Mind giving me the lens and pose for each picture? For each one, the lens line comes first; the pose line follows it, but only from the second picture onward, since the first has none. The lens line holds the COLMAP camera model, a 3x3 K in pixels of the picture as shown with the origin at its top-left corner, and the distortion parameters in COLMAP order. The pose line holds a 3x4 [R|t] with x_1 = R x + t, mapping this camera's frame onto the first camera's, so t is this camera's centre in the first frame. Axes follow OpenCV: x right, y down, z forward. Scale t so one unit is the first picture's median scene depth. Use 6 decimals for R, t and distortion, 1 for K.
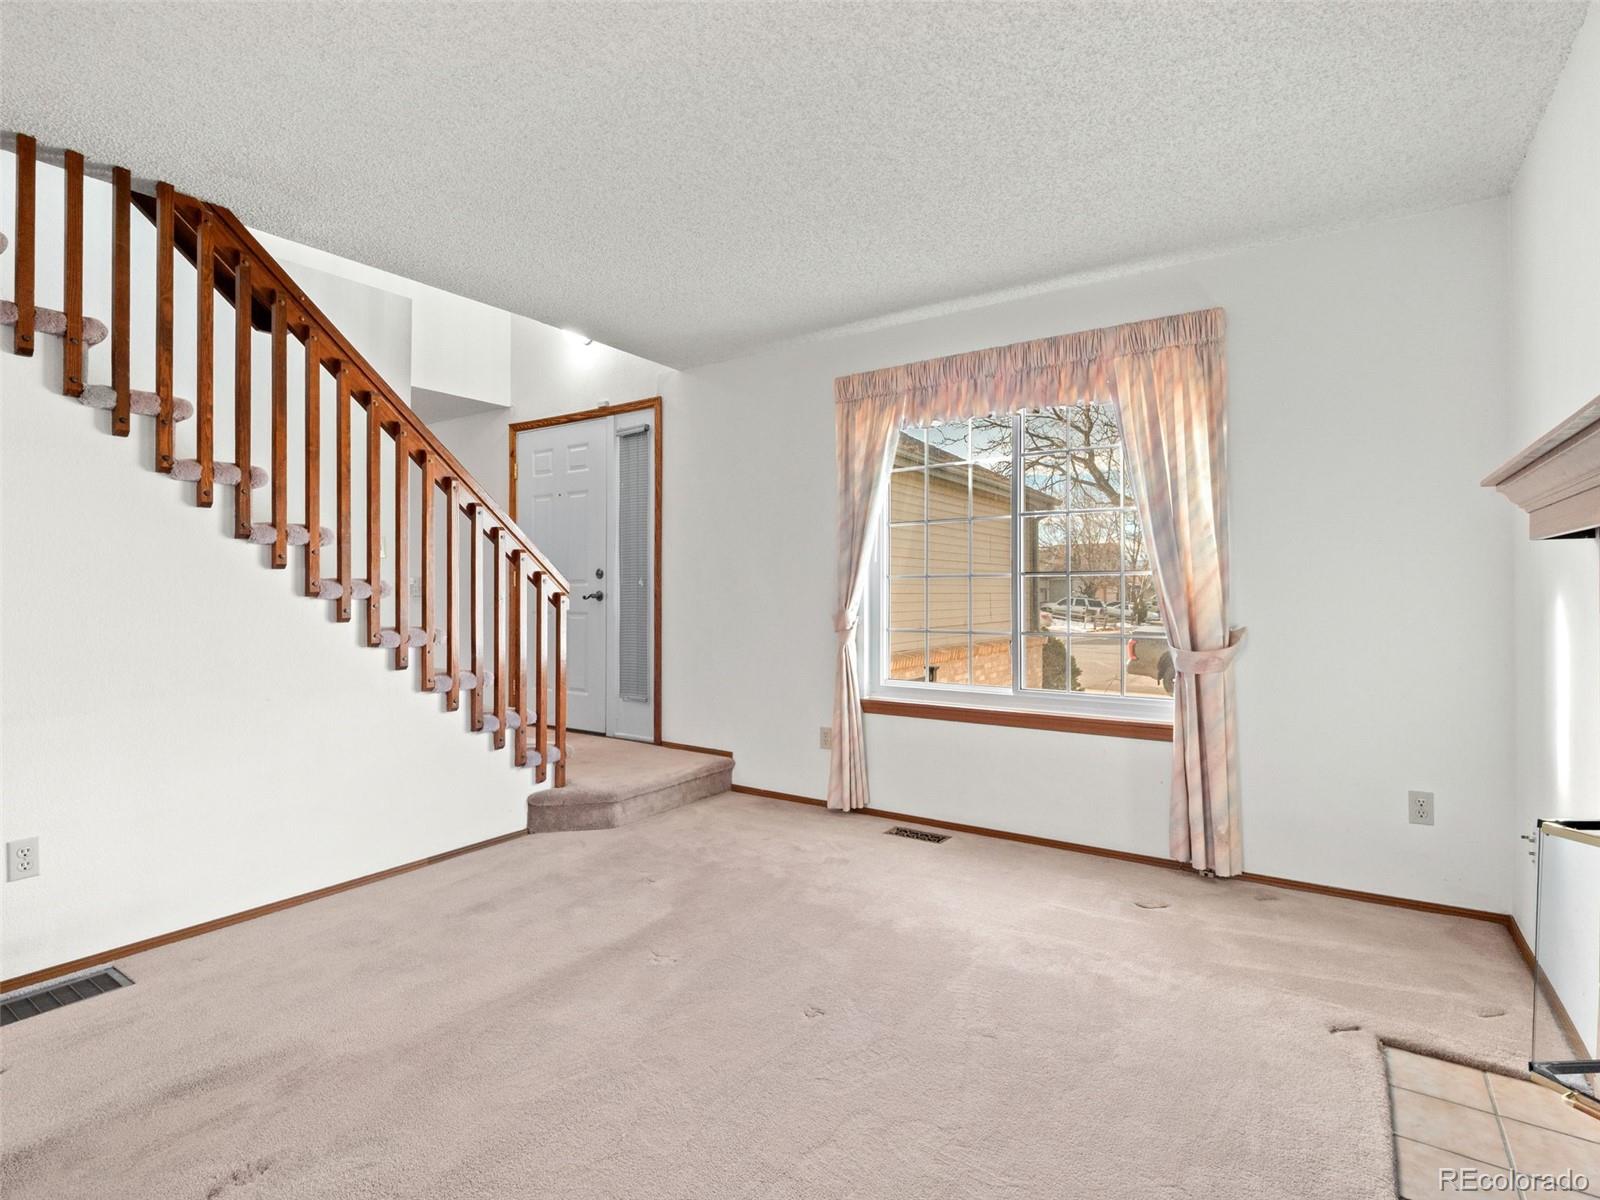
lens RADIAL K [[789.2, 0, 797.0], [0, 789.2, 590.2], [0, 0, 1]] dist [-0.004002, -0.007161]
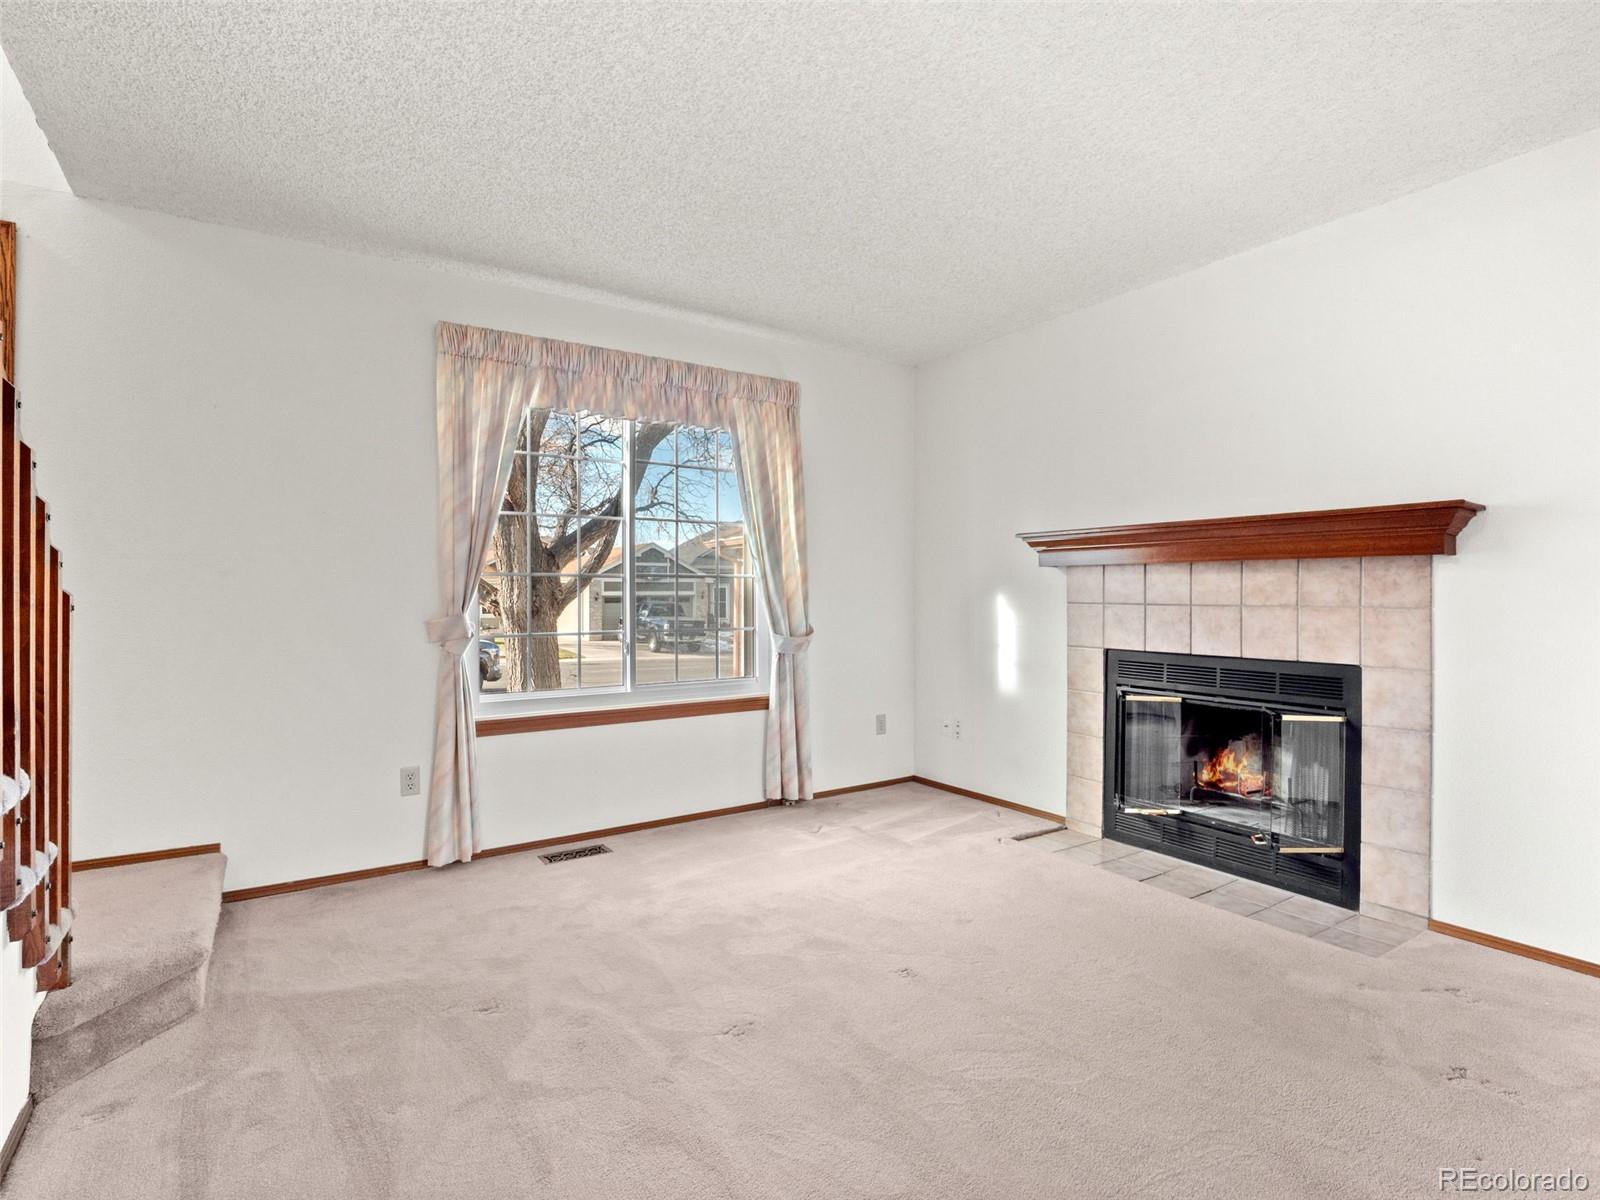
lens RADIAL K [[789.2, 0, 787.4], [0, 789.2, 594.2], [0, 0, 1]] dist [-0.004002, -0.007161]
pose [[0.379393, 0.000766, 0.925235, -0.592775], [-0.005030, 0.999987, 0.001235, 0.002563], [-0.925222, -0.005122, 0.379392, 0.407198]]
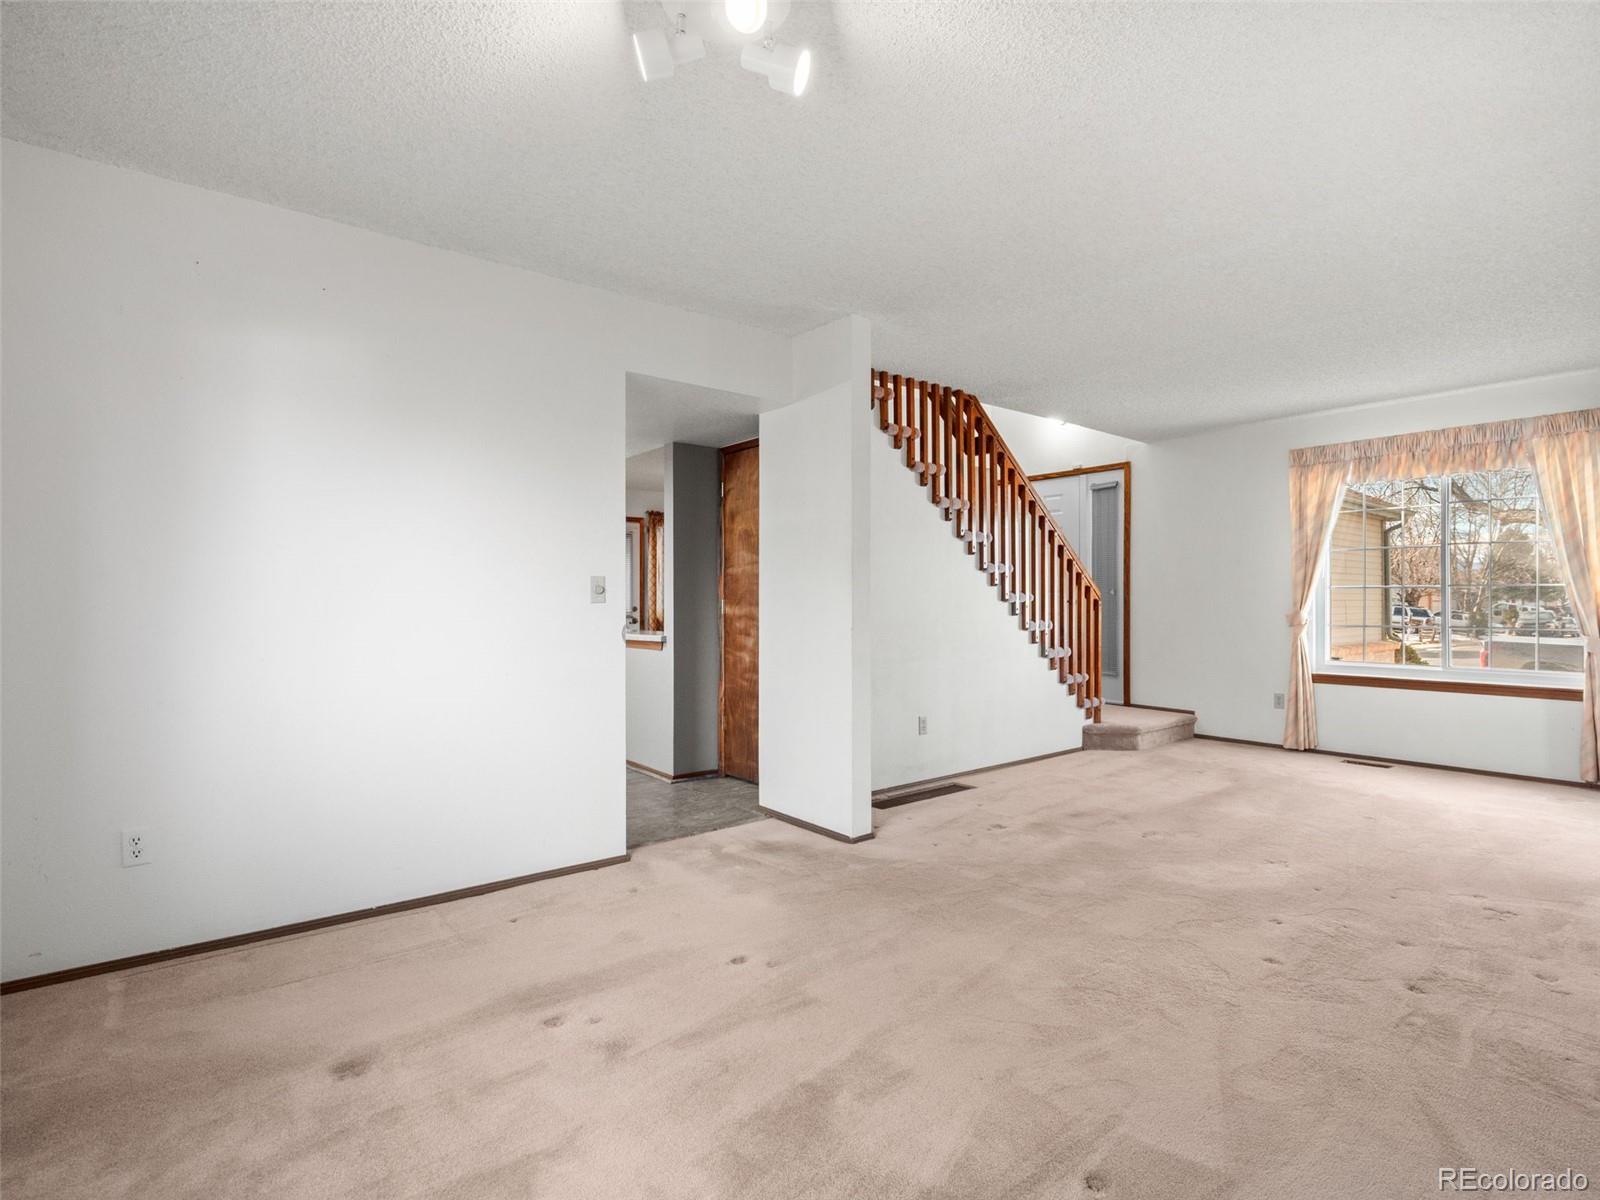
lens RADIAL K [[789.2, 0, 806.7], [0, 789.2, 597.3], [0, 0, 1]] dist [-0.004002, -0.007161]
pose [[0.956375, -0.000965, -0.292141, -0.404375], [0.000819, 0.999999, -0.000622, 0.000043], [0.292141, 0.000355, 0.956375, -0.682431]]
